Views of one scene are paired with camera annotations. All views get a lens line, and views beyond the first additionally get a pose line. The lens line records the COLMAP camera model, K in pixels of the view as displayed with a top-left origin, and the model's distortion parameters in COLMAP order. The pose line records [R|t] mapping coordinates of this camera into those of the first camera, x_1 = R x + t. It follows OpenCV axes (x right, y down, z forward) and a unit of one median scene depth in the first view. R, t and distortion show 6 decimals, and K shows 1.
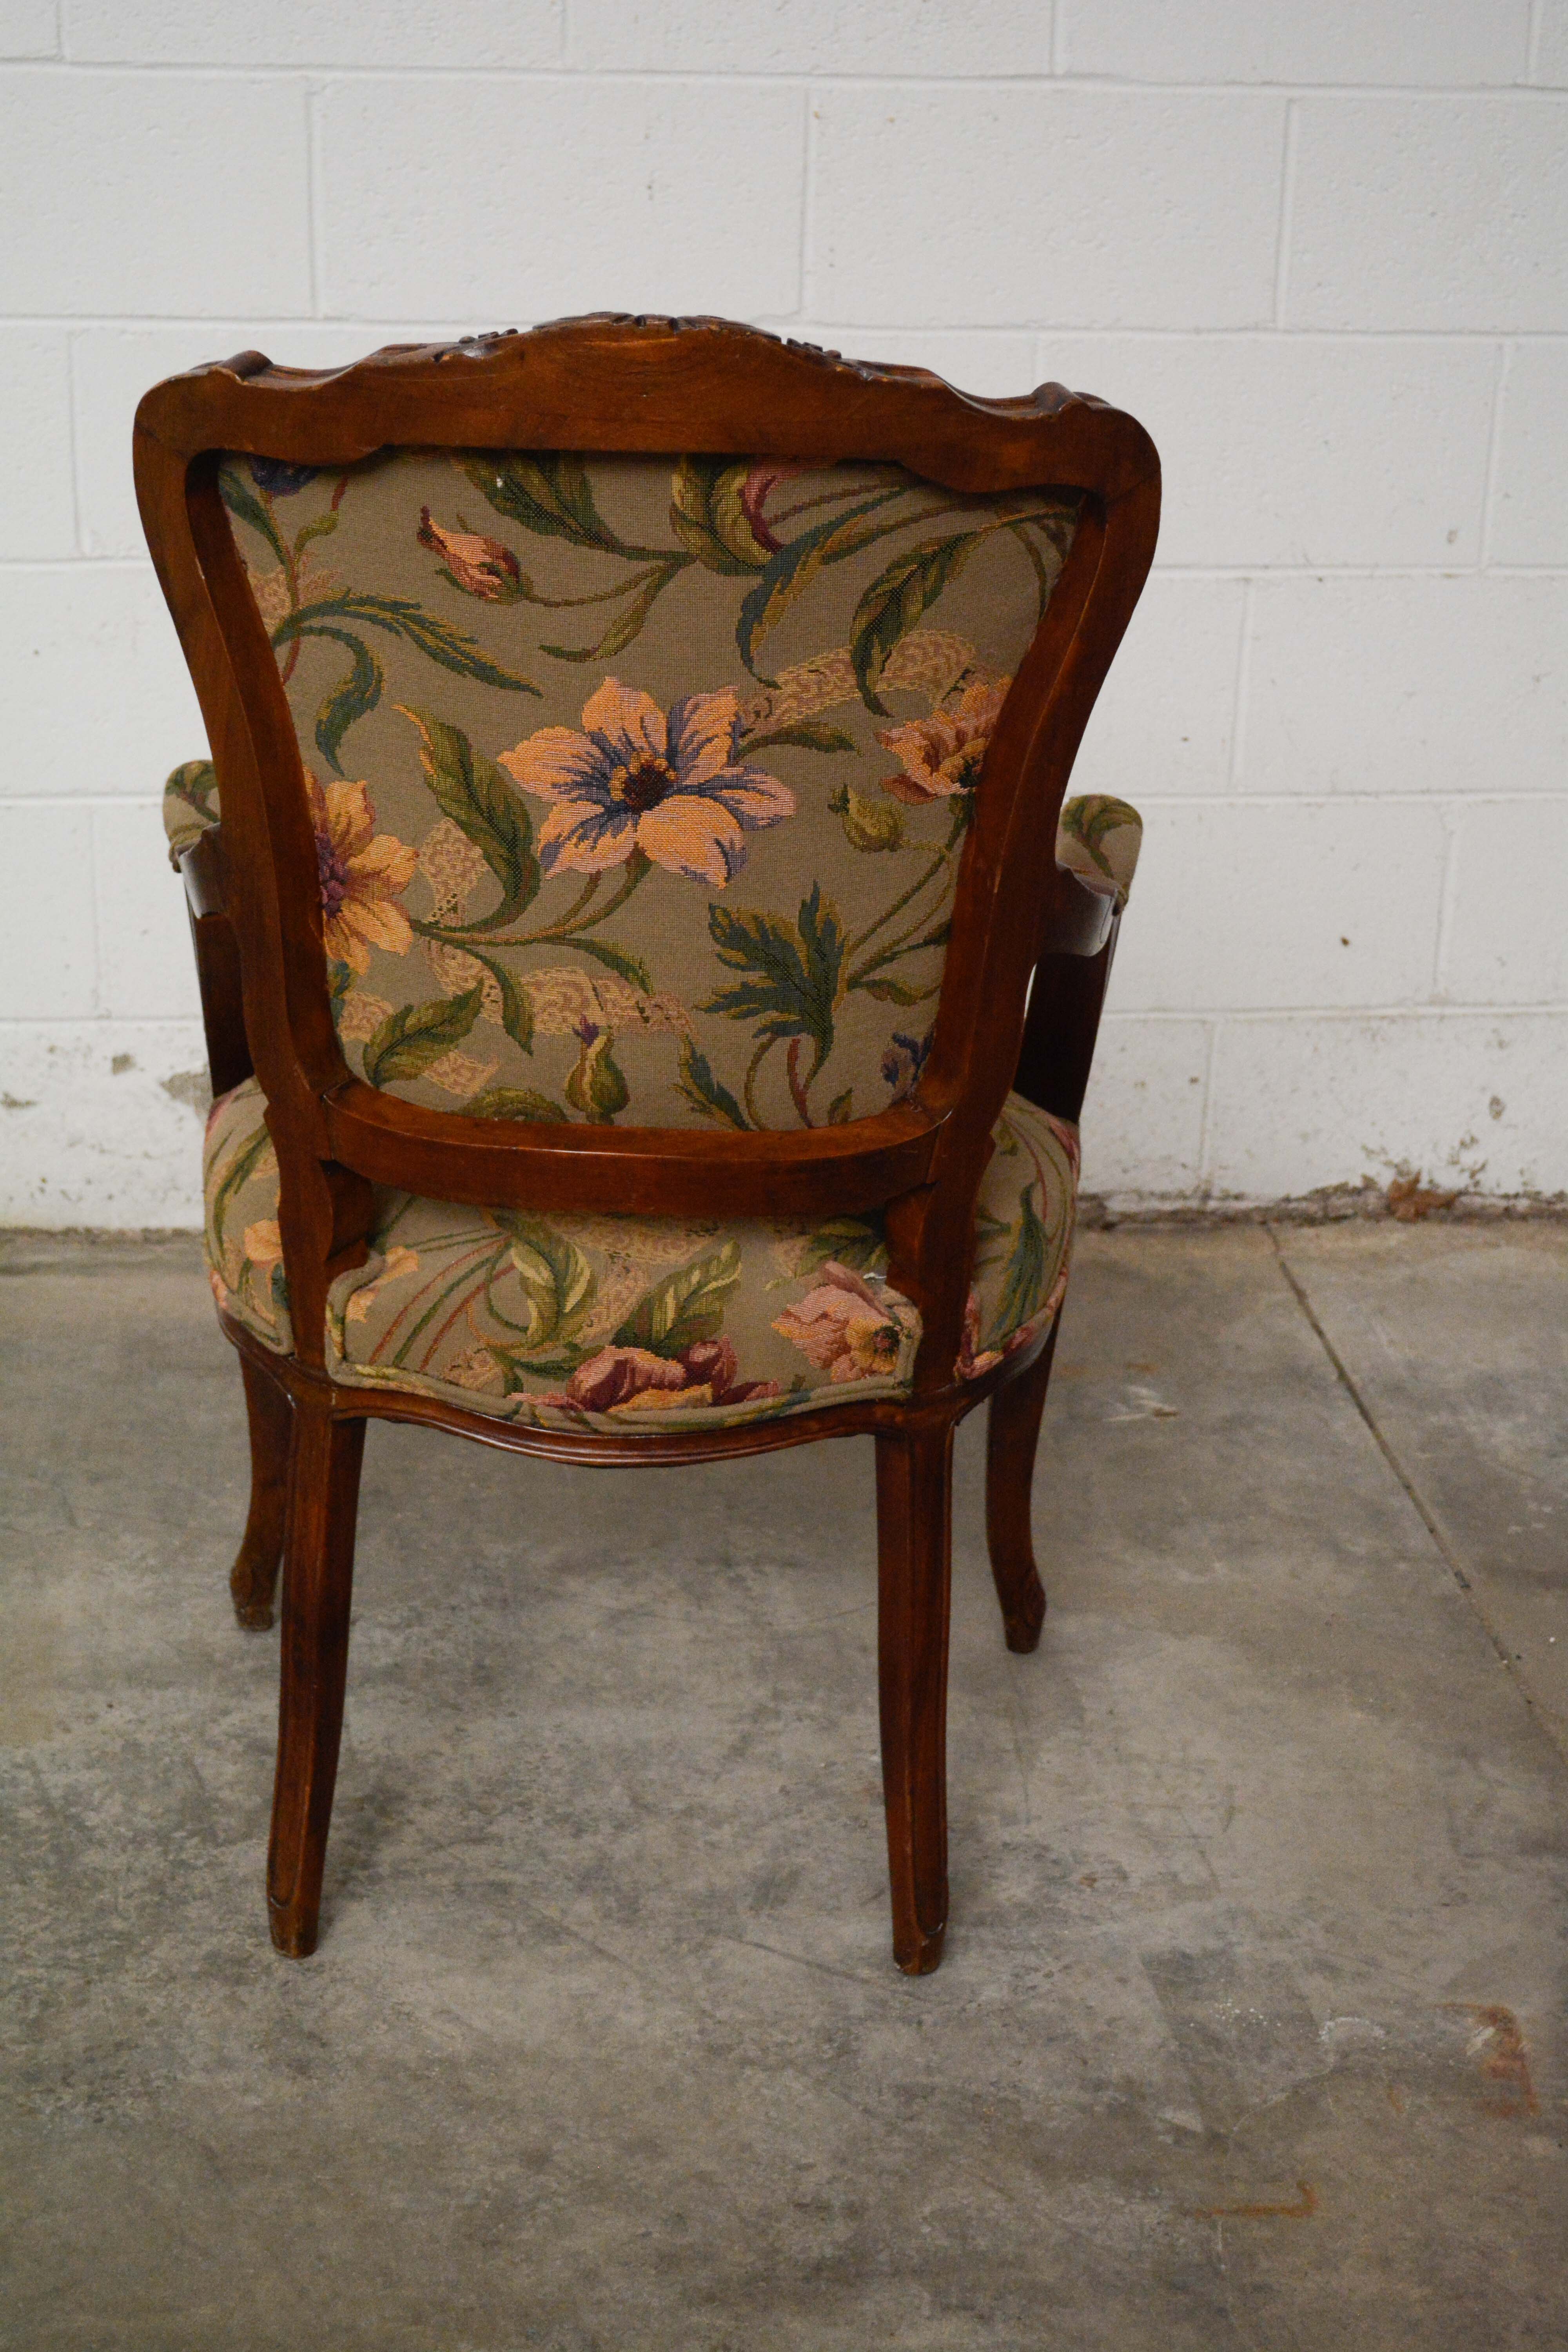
lens RADIAL K [[3680.6, 0, 784.0], [0, 3680.6, 1176.0], [0, 0, 1]] dist [0.010061, -0.012340]
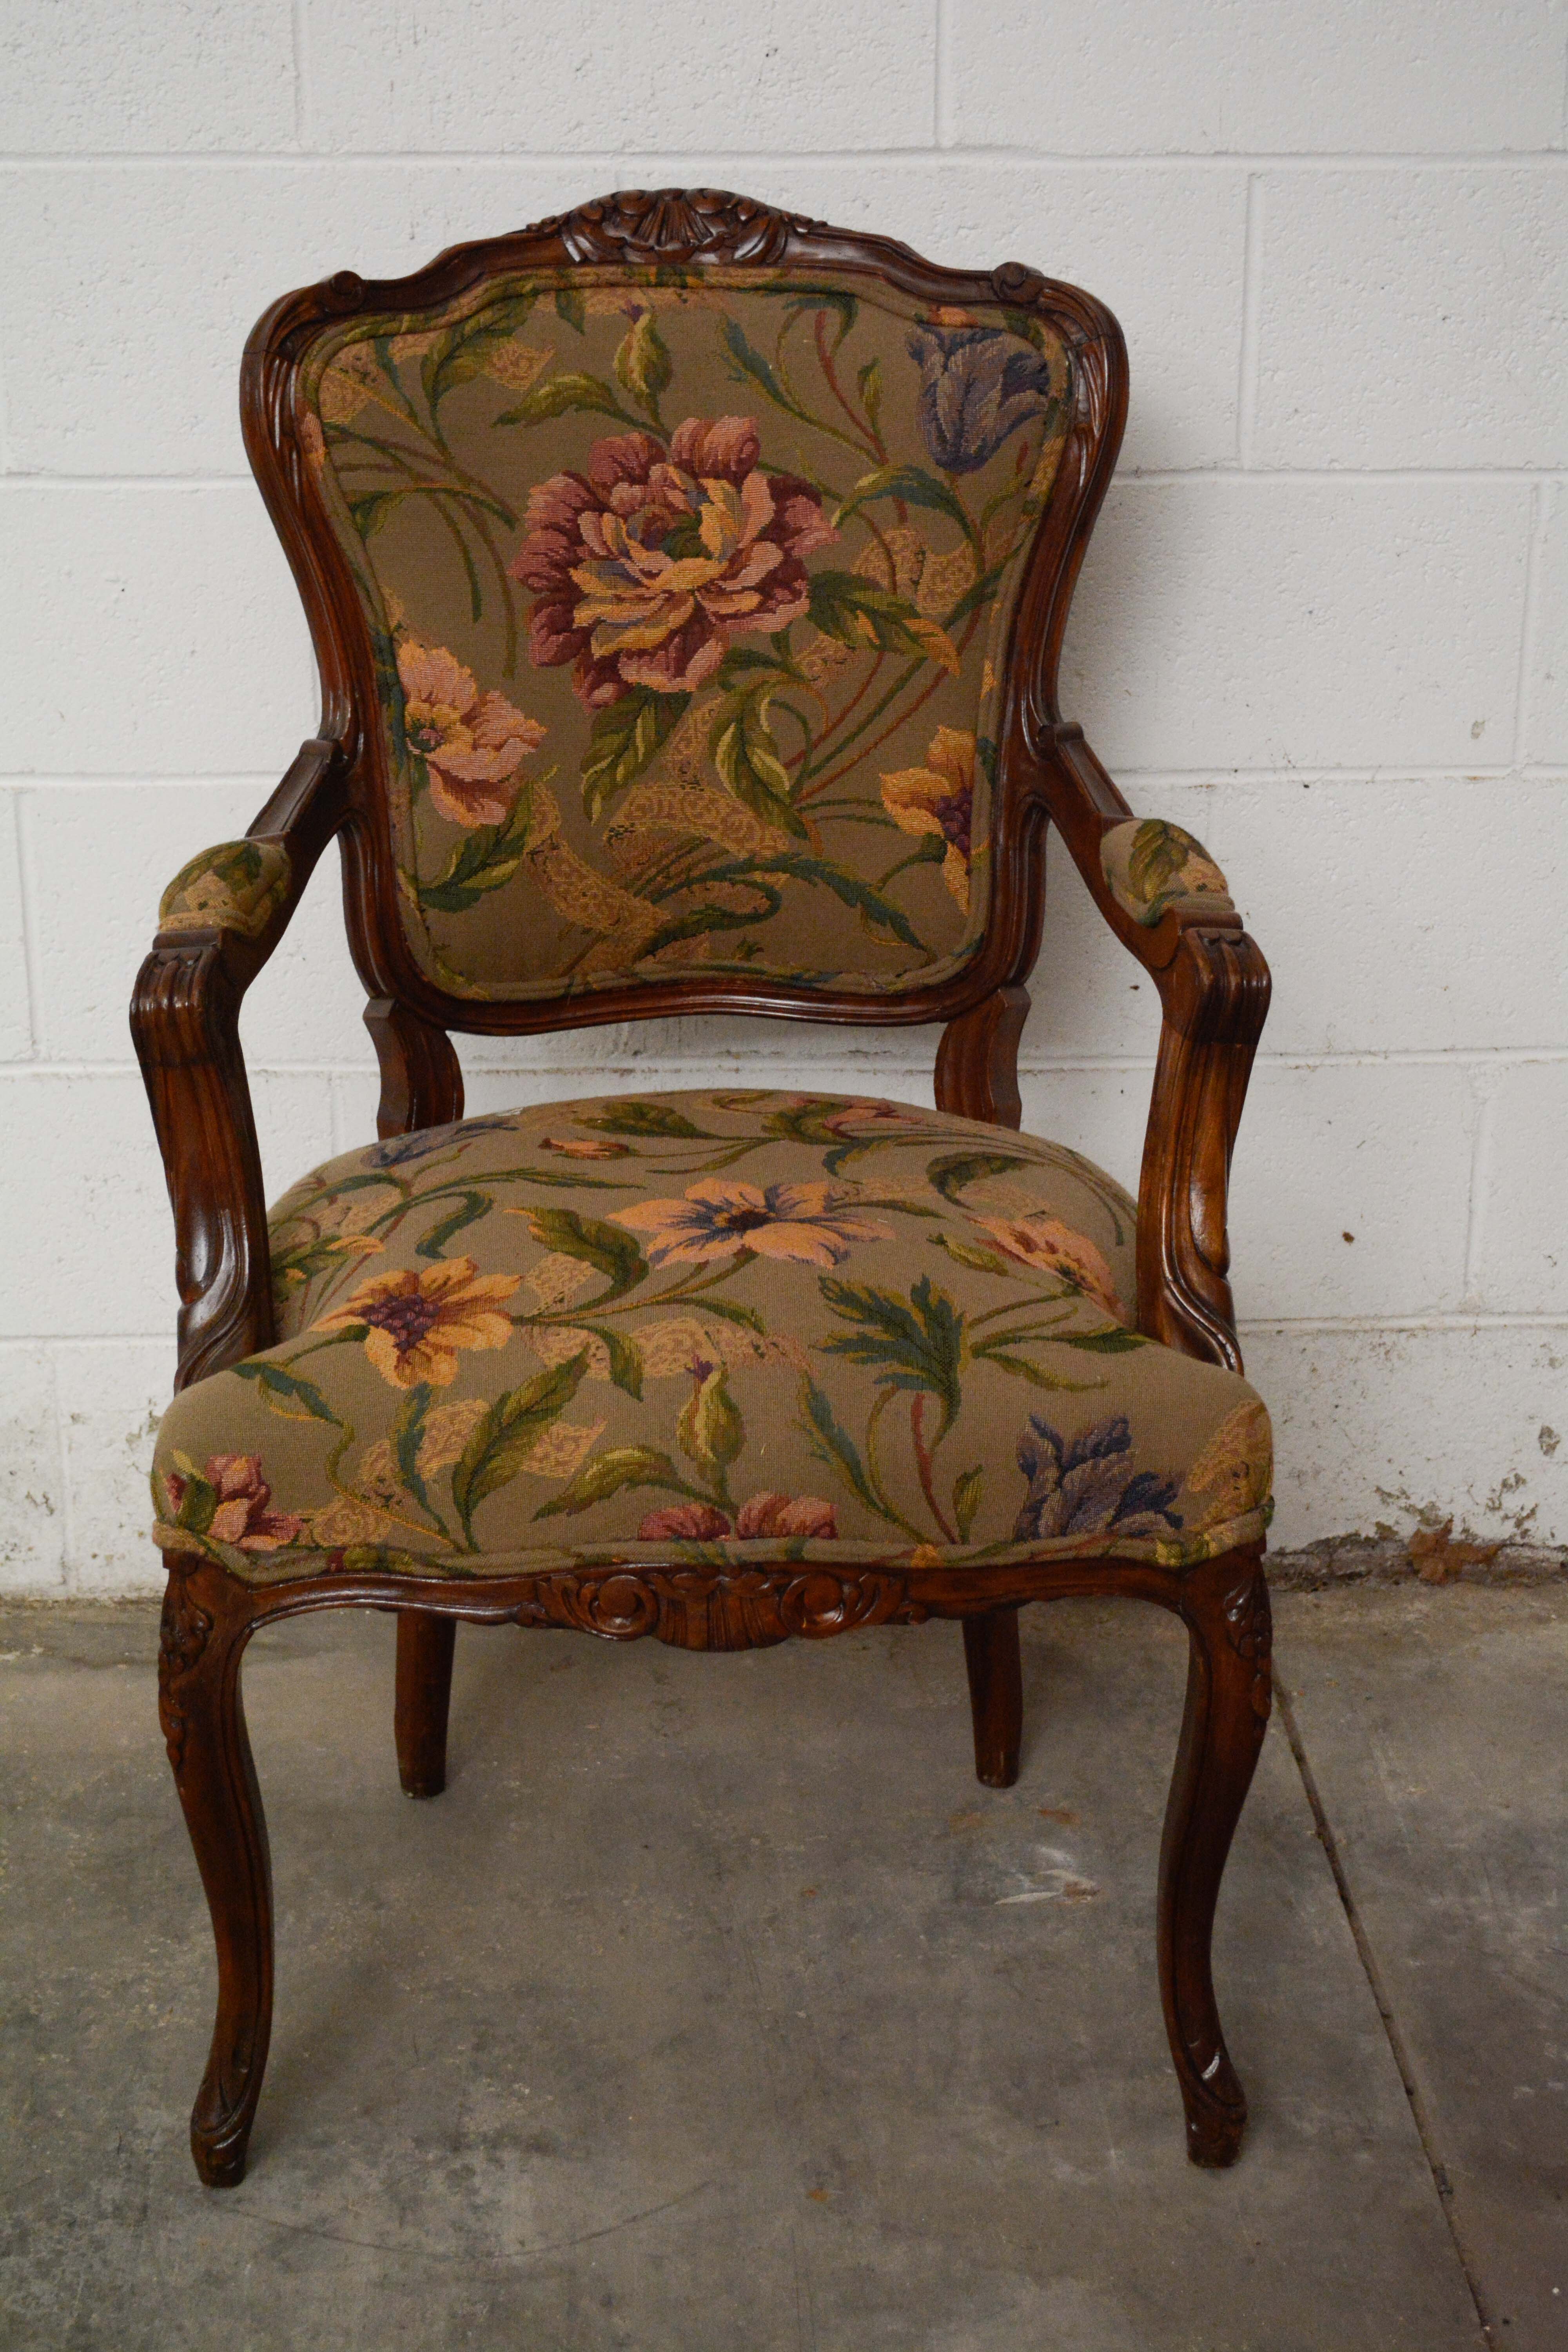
lens RADIAL K [[3680.6, 0, 784.0], [0, 3680.6, 1176.0], [0, 0, 1]] dist [0.010061, -0.012340]
pose [[0.998029, 0.001582, -0.062740, 0.088083], [-0.001392, 0.999994, 0.003067, -0.085202], [0.062745, -0.002974, 0.998025, 0.226060]]
